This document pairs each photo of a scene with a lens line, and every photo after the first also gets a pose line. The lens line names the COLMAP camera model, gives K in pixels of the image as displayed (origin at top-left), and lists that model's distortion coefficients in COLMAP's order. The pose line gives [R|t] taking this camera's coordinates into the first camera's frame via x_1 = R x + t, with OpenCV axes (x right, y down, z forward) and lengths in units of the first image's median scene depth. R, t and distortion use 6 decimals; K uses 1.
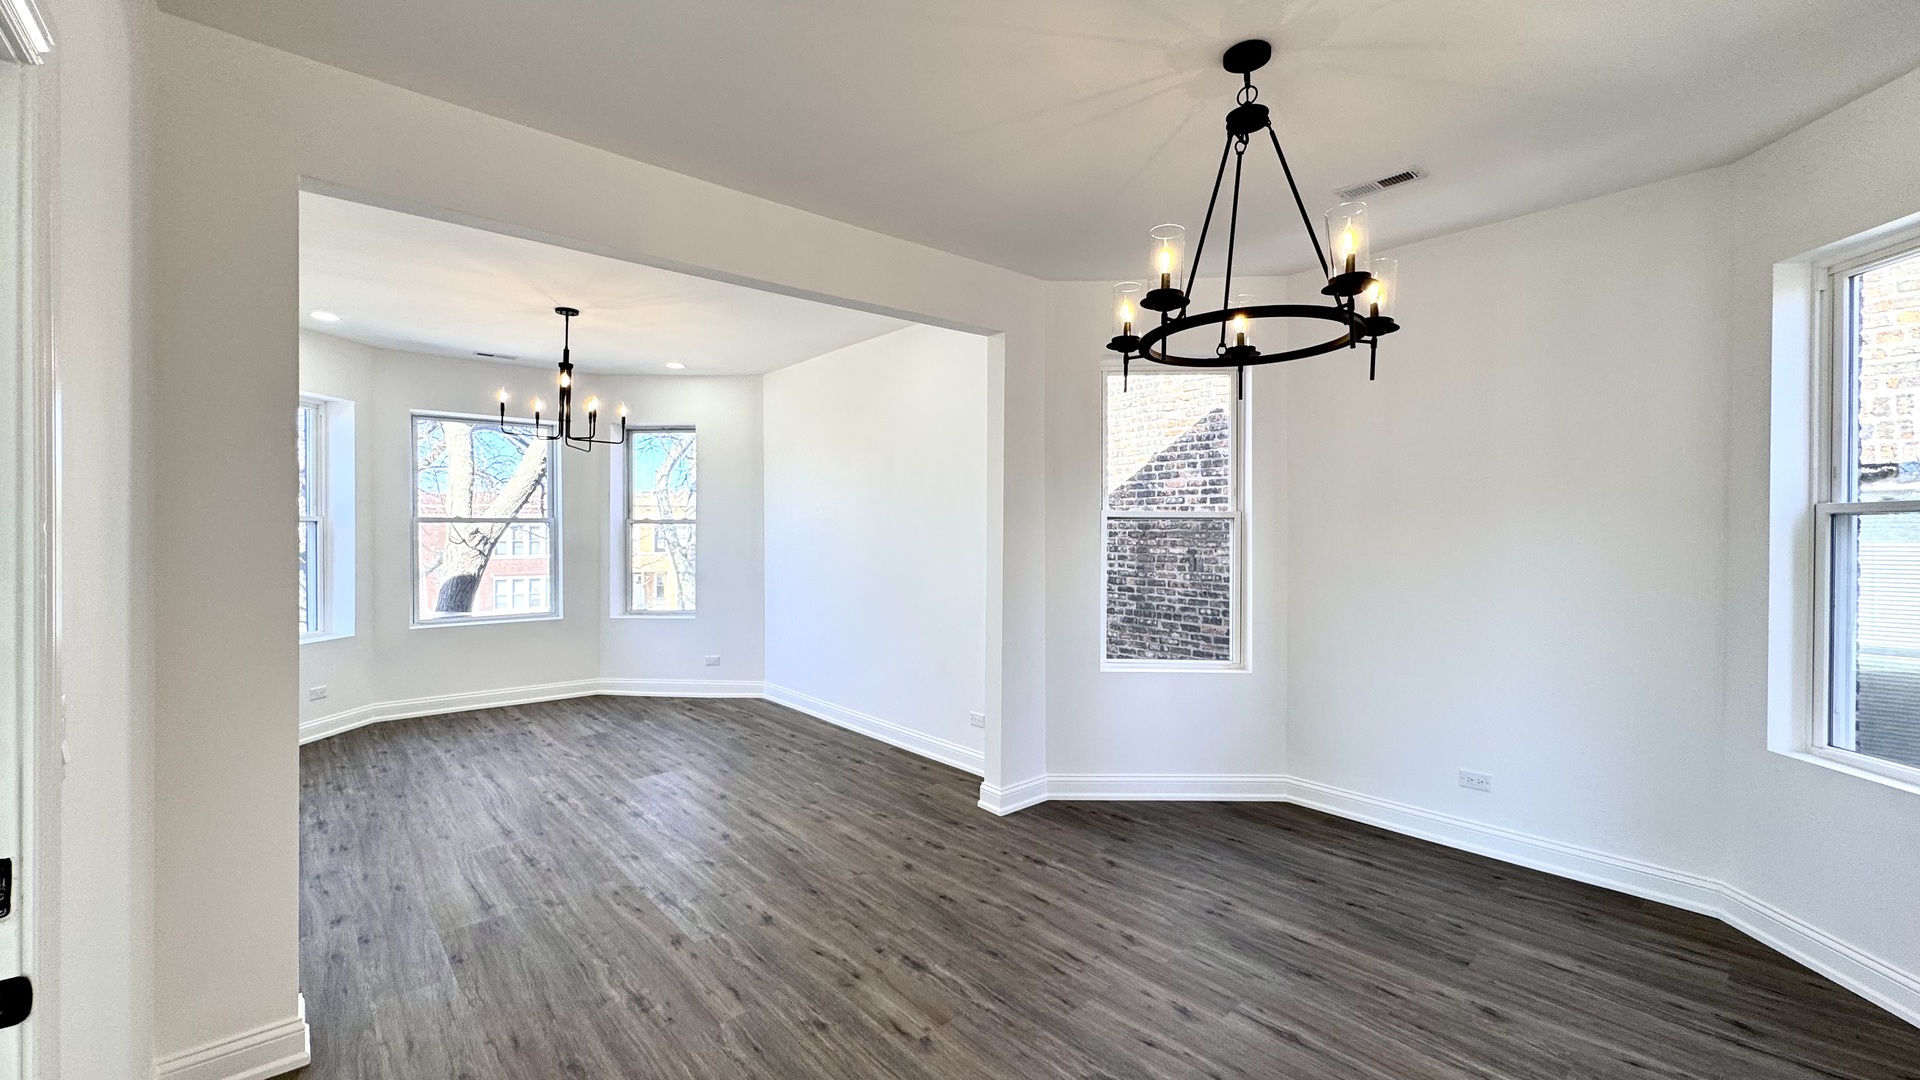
lens RADIAL K [[769.4, 0, 955.5], [0, 769.4, 537.4], [0, 0, 1]] dist [-0.003041, 0.000851]
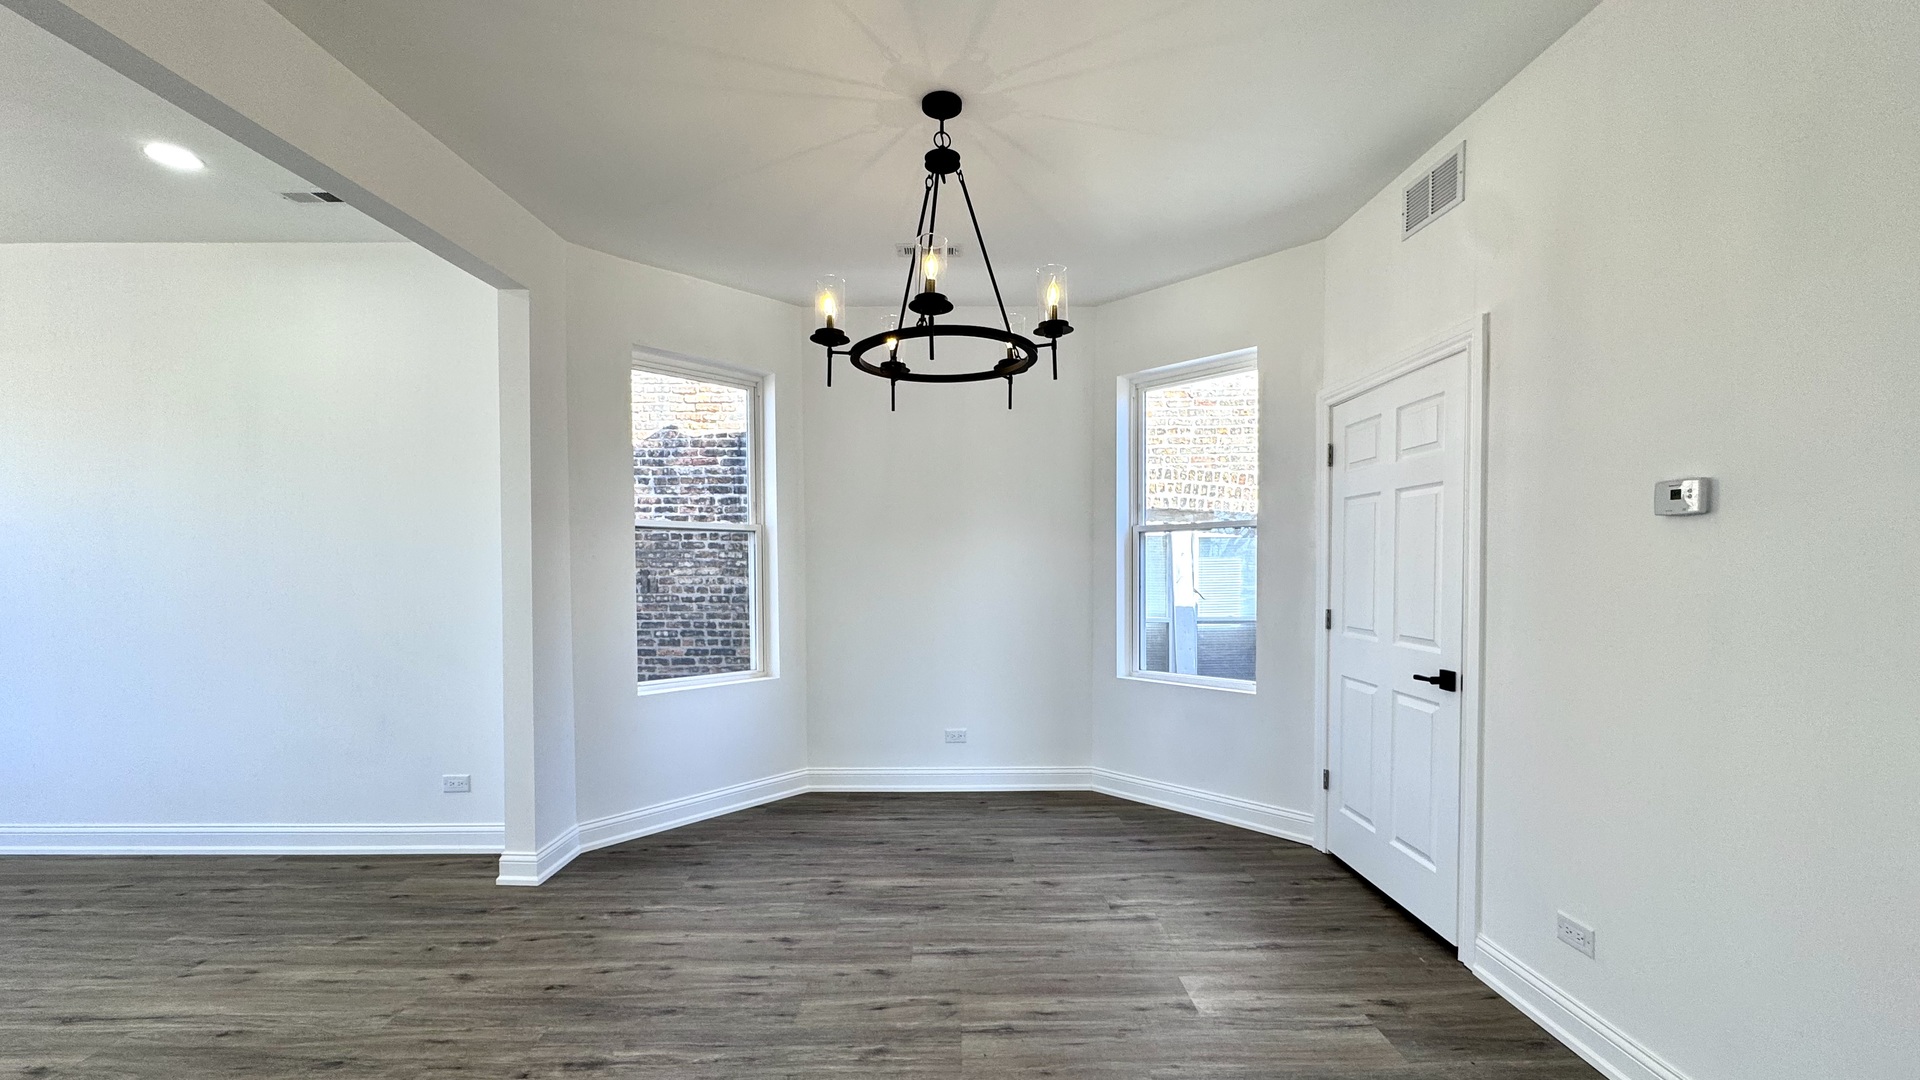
lens RADIAL K [[769.4, 0, 966.6], [0, 769.4, 588.1], [0, 0, 1]] dist [-0.003041, 0.000851]
pose [[0.654920, -0.026630, 0.755229, -0.336555], [0.010771, 0.999606, 0.025906, 0.039333], [-0.755621, -0.008832, 0.654949, 0.162546]]
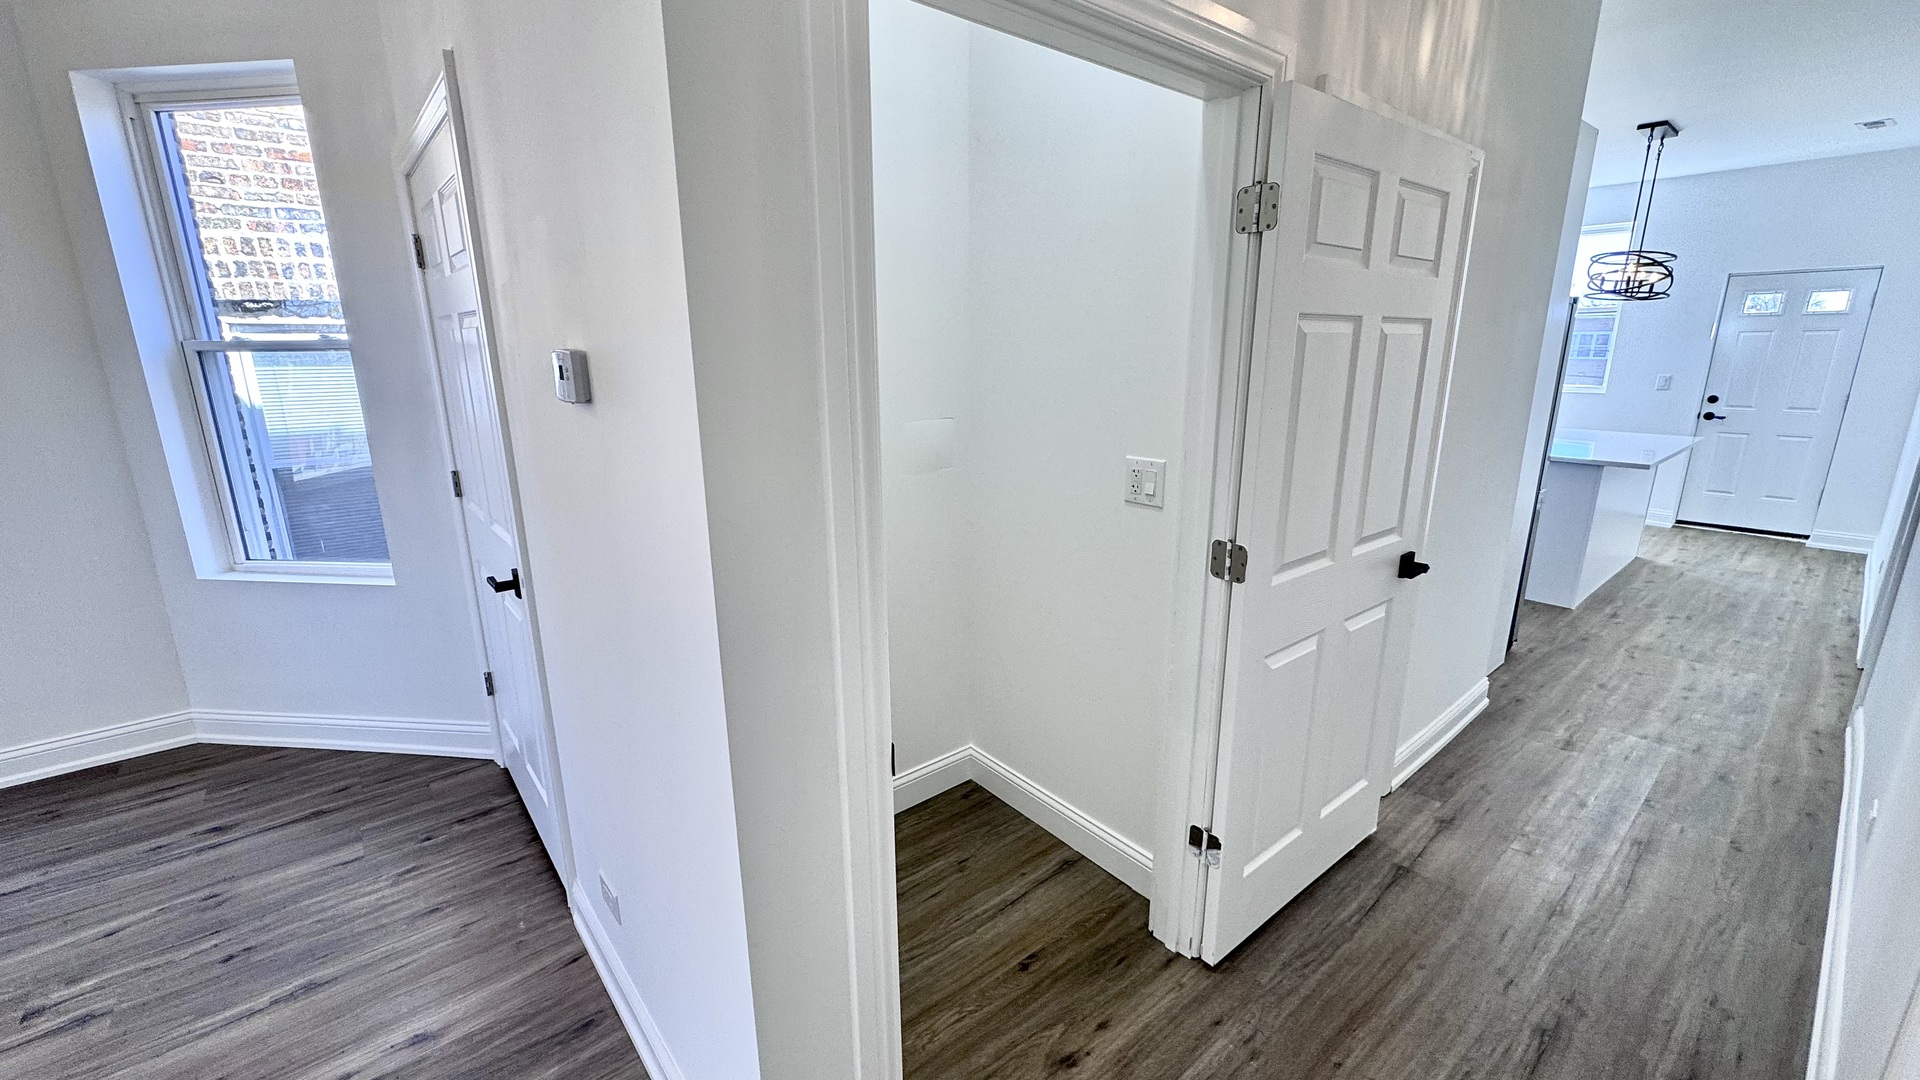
lens RADIAL K [[769.4, 0, 966.5], [0, 769.4, 538.0], [0, 0, 1]] dist [-0.003041, 0.000851]
pose [[0.032851, -0.245475, 0.968846, 0.066294], [0.012648, 0.969394, 0.245185, -0.023975], [-0.999380, 0.004199, 0.034950, -0.096467]]
